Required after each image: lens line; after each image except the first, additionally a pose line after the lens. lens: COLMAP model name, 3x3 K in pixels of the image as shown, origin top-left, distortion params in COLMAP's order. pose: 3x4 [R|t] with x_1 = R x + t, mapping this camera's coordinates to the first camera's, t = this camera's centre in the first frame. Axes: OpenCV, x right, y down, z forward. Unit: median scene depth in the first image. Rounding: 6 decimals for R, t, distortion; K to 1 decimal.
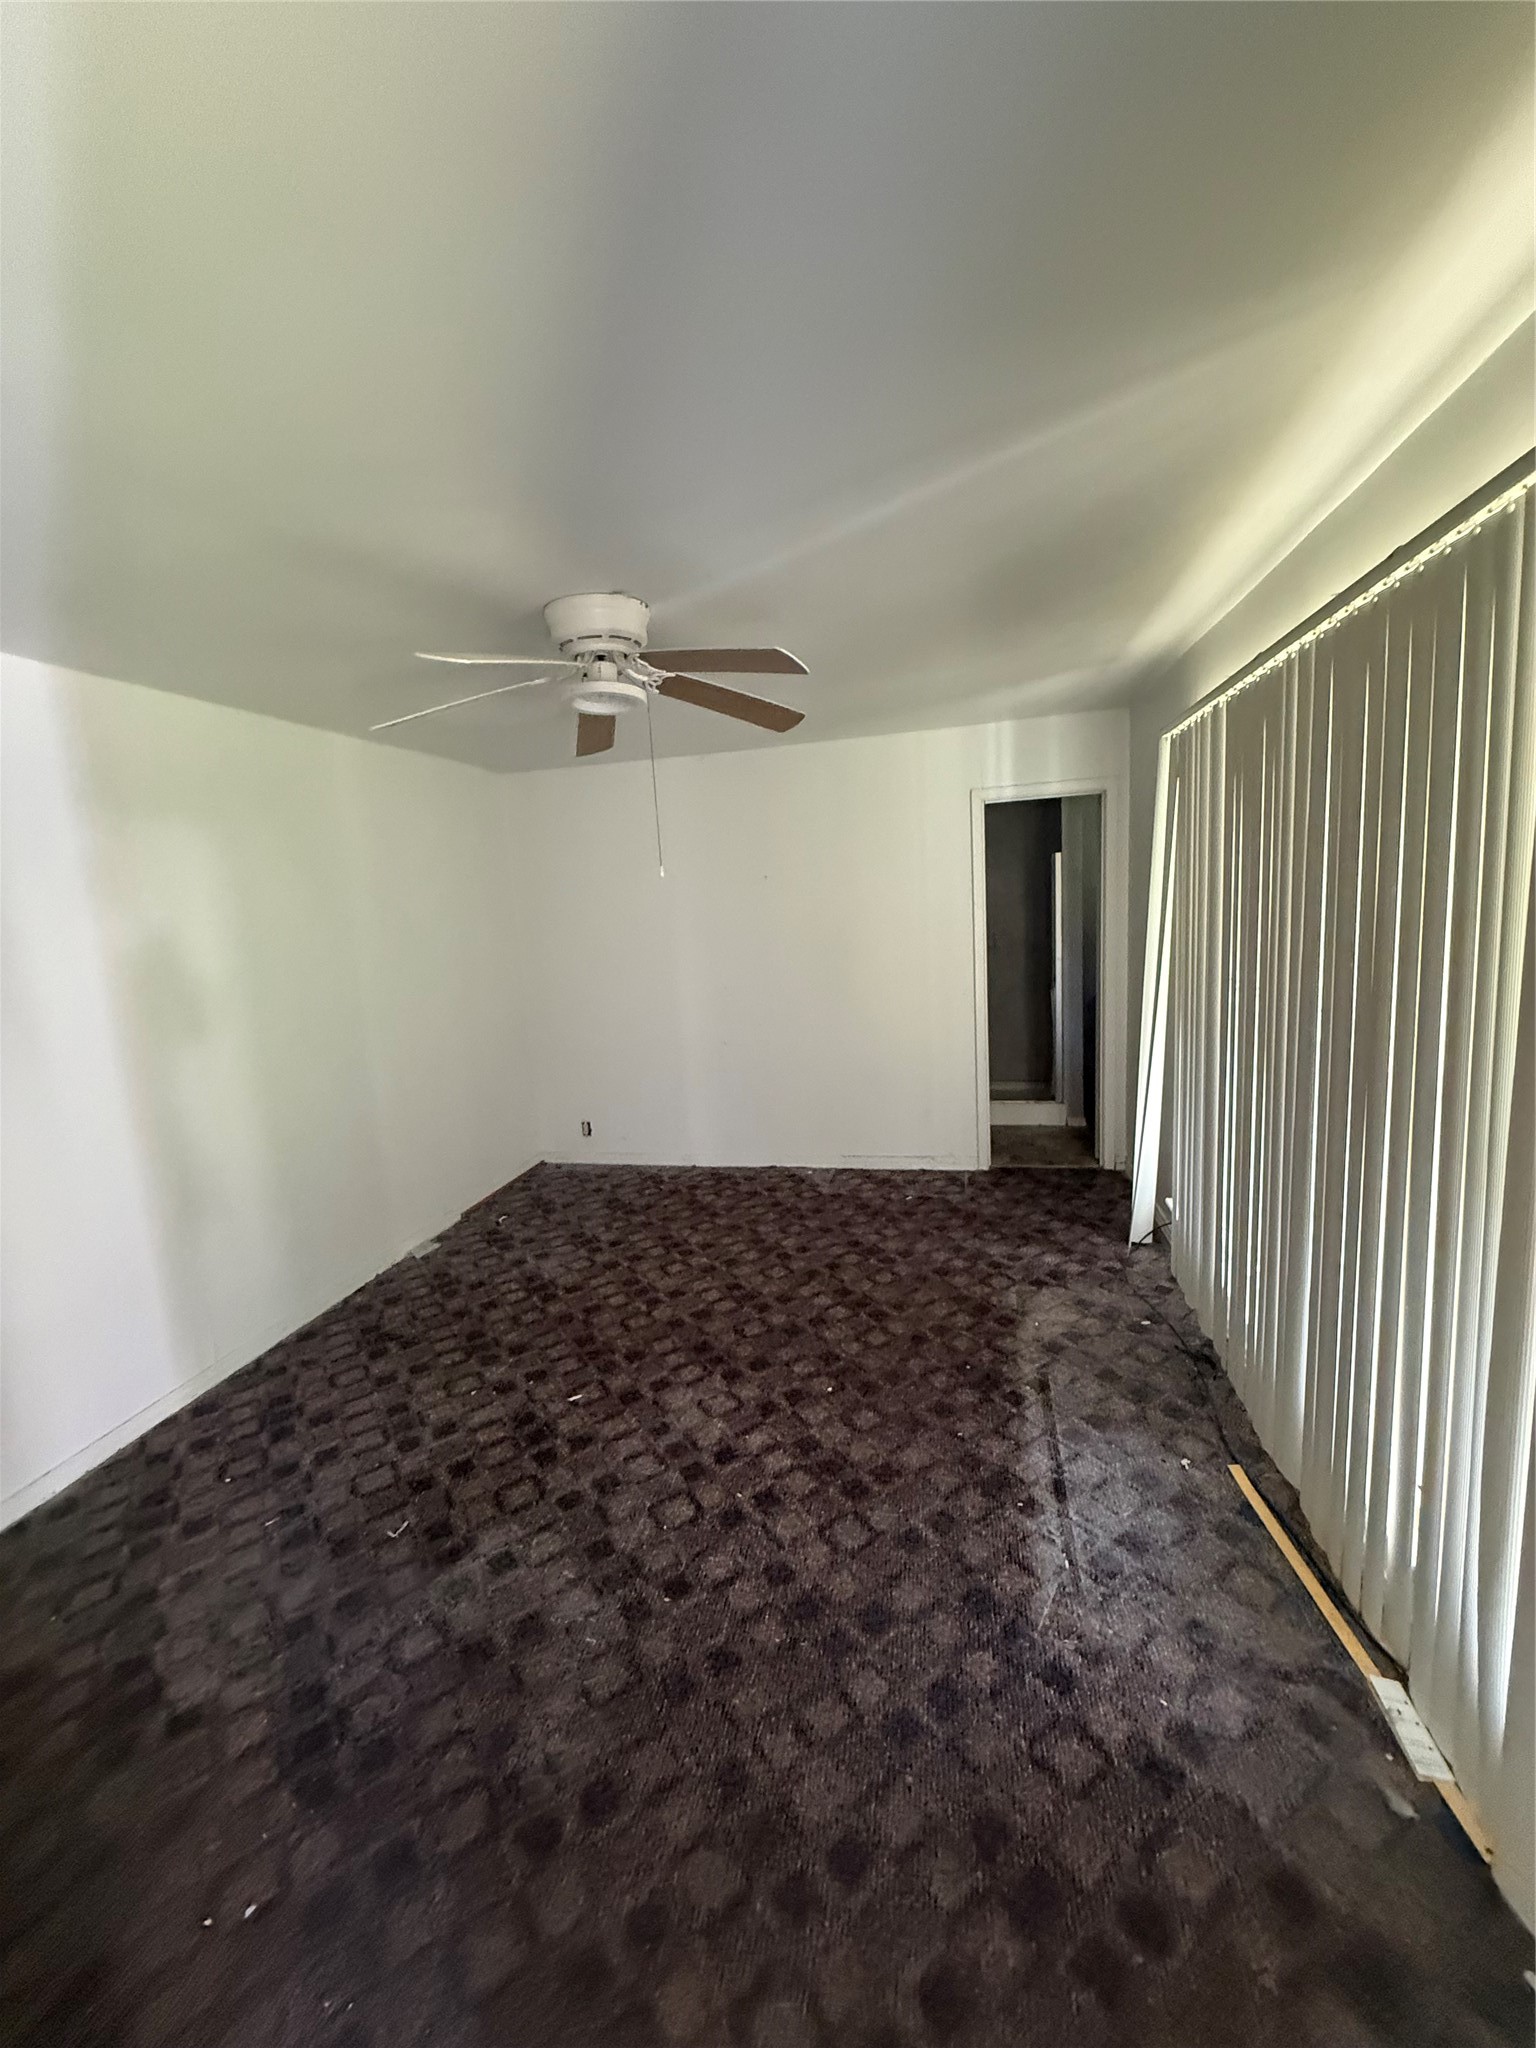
lens RADIAL K [[825.9, 0, 767.2], [0, 825.9, 1021.2], [0, 0, 1]] dist [-0.003254, 0.001484]
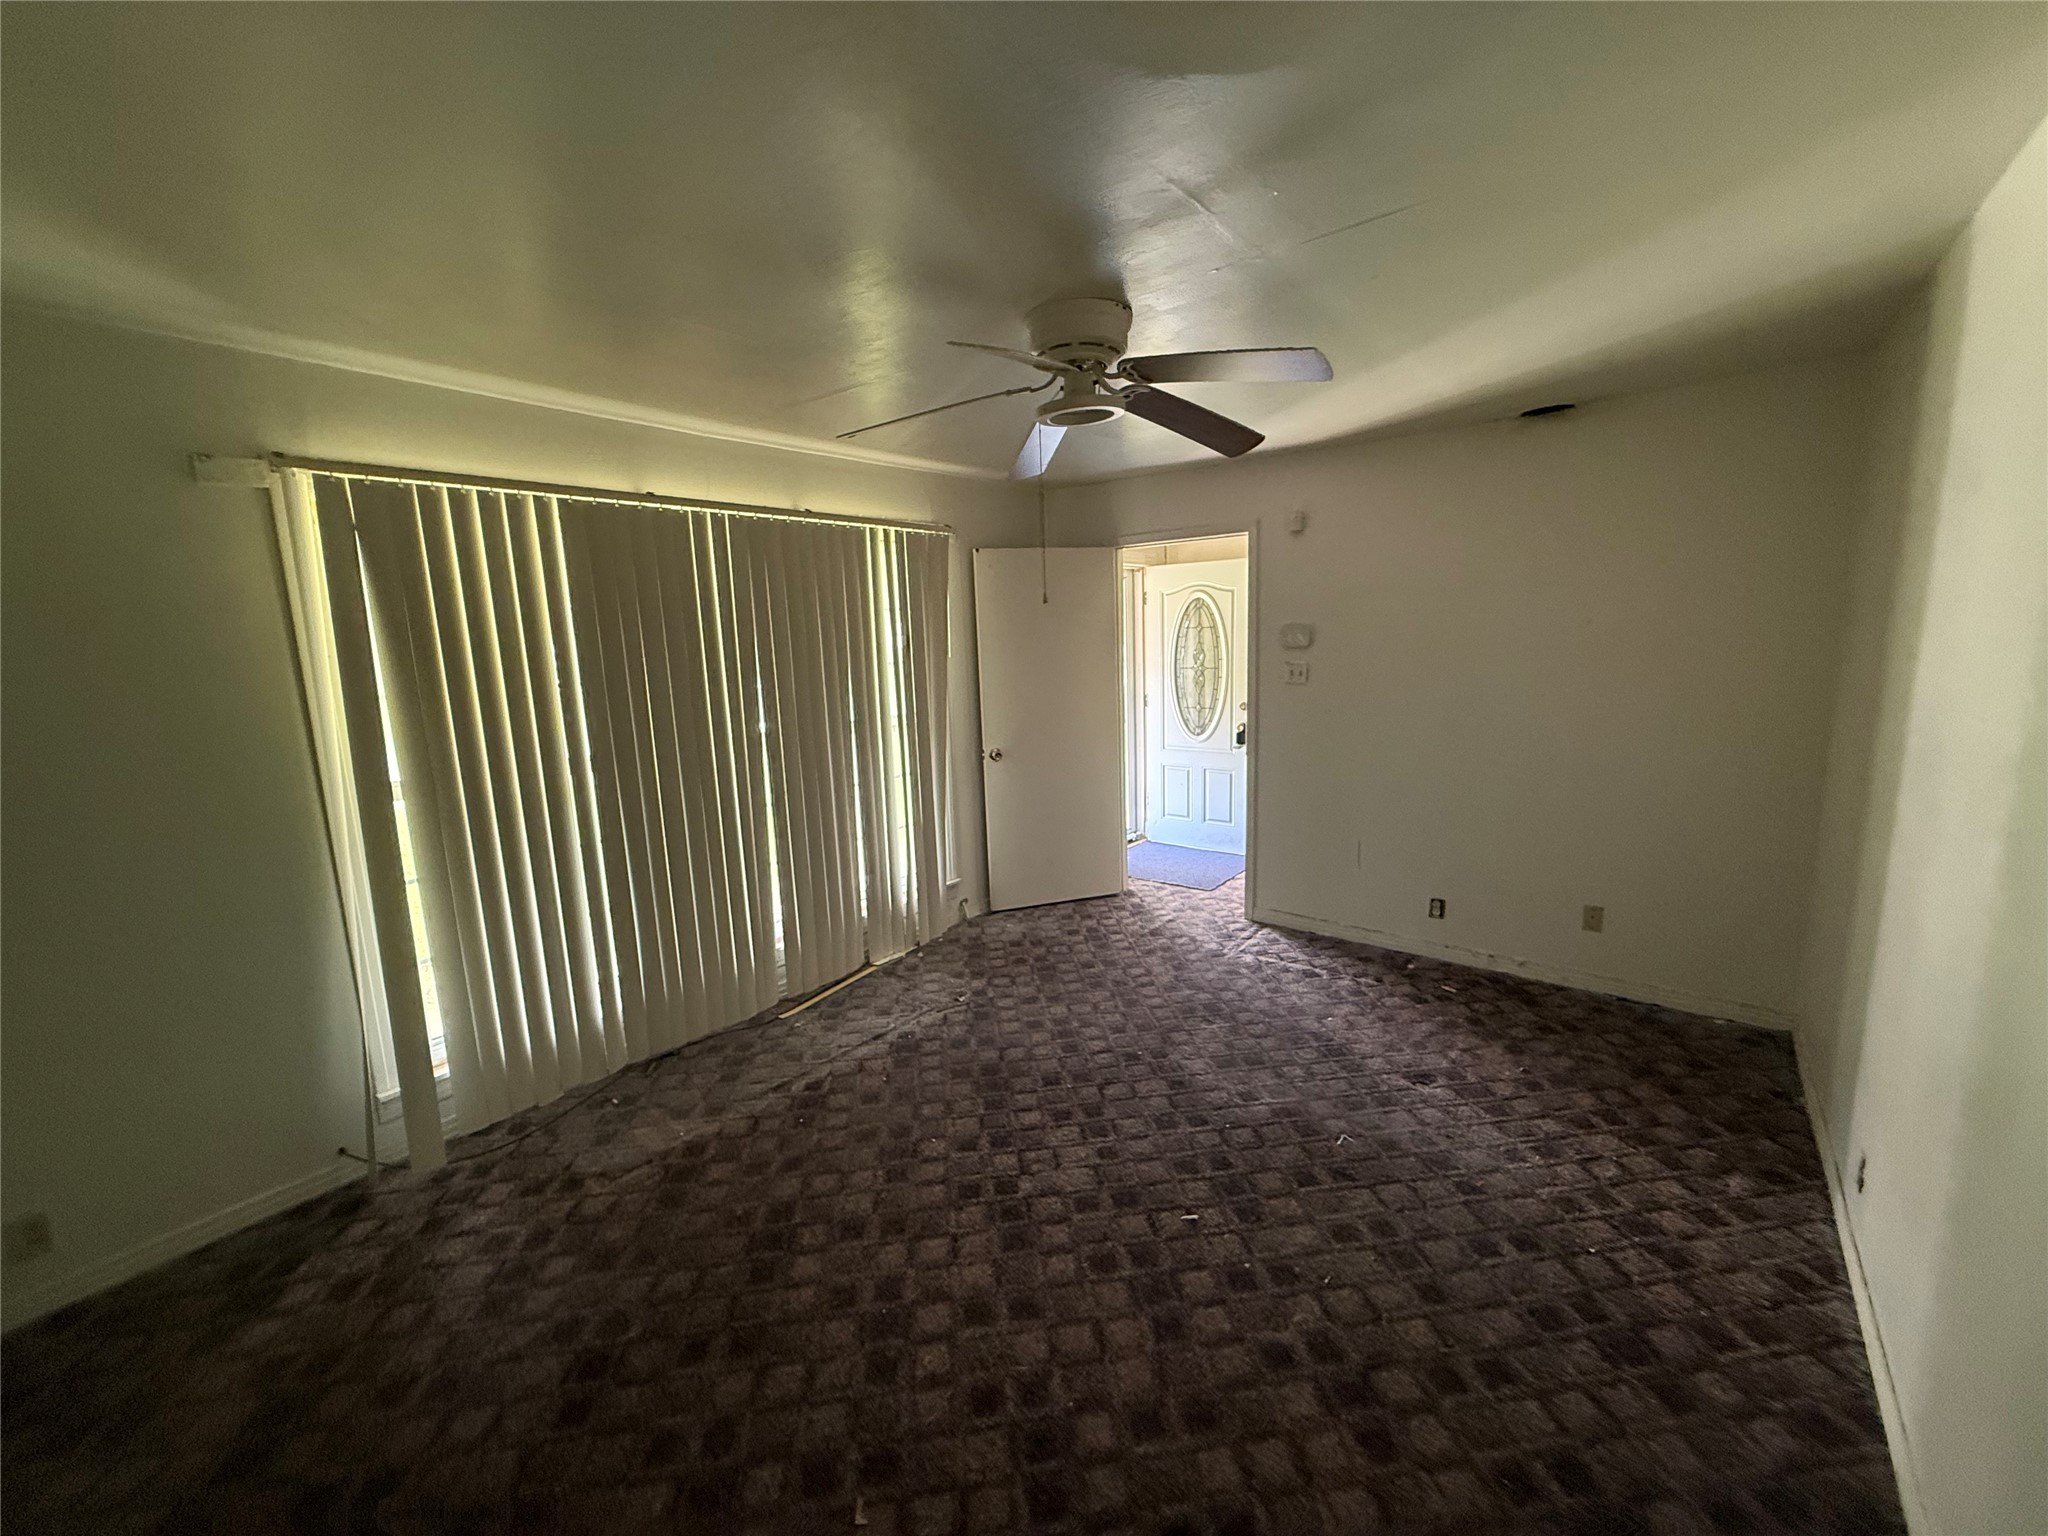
lens RADIAL K [[825.9, 0, 1023.4], [0, 825.9, 768.6], [0, 0, 1]] dist [-0.003254, 0.001484]
pose [[-0.895917, 0.020300, 0.443757, -0.529046], [0.155402, 0.950157, 0.270280, -0.253270], [-0.416152, 0.311109, -0.854417, 1.881505]]
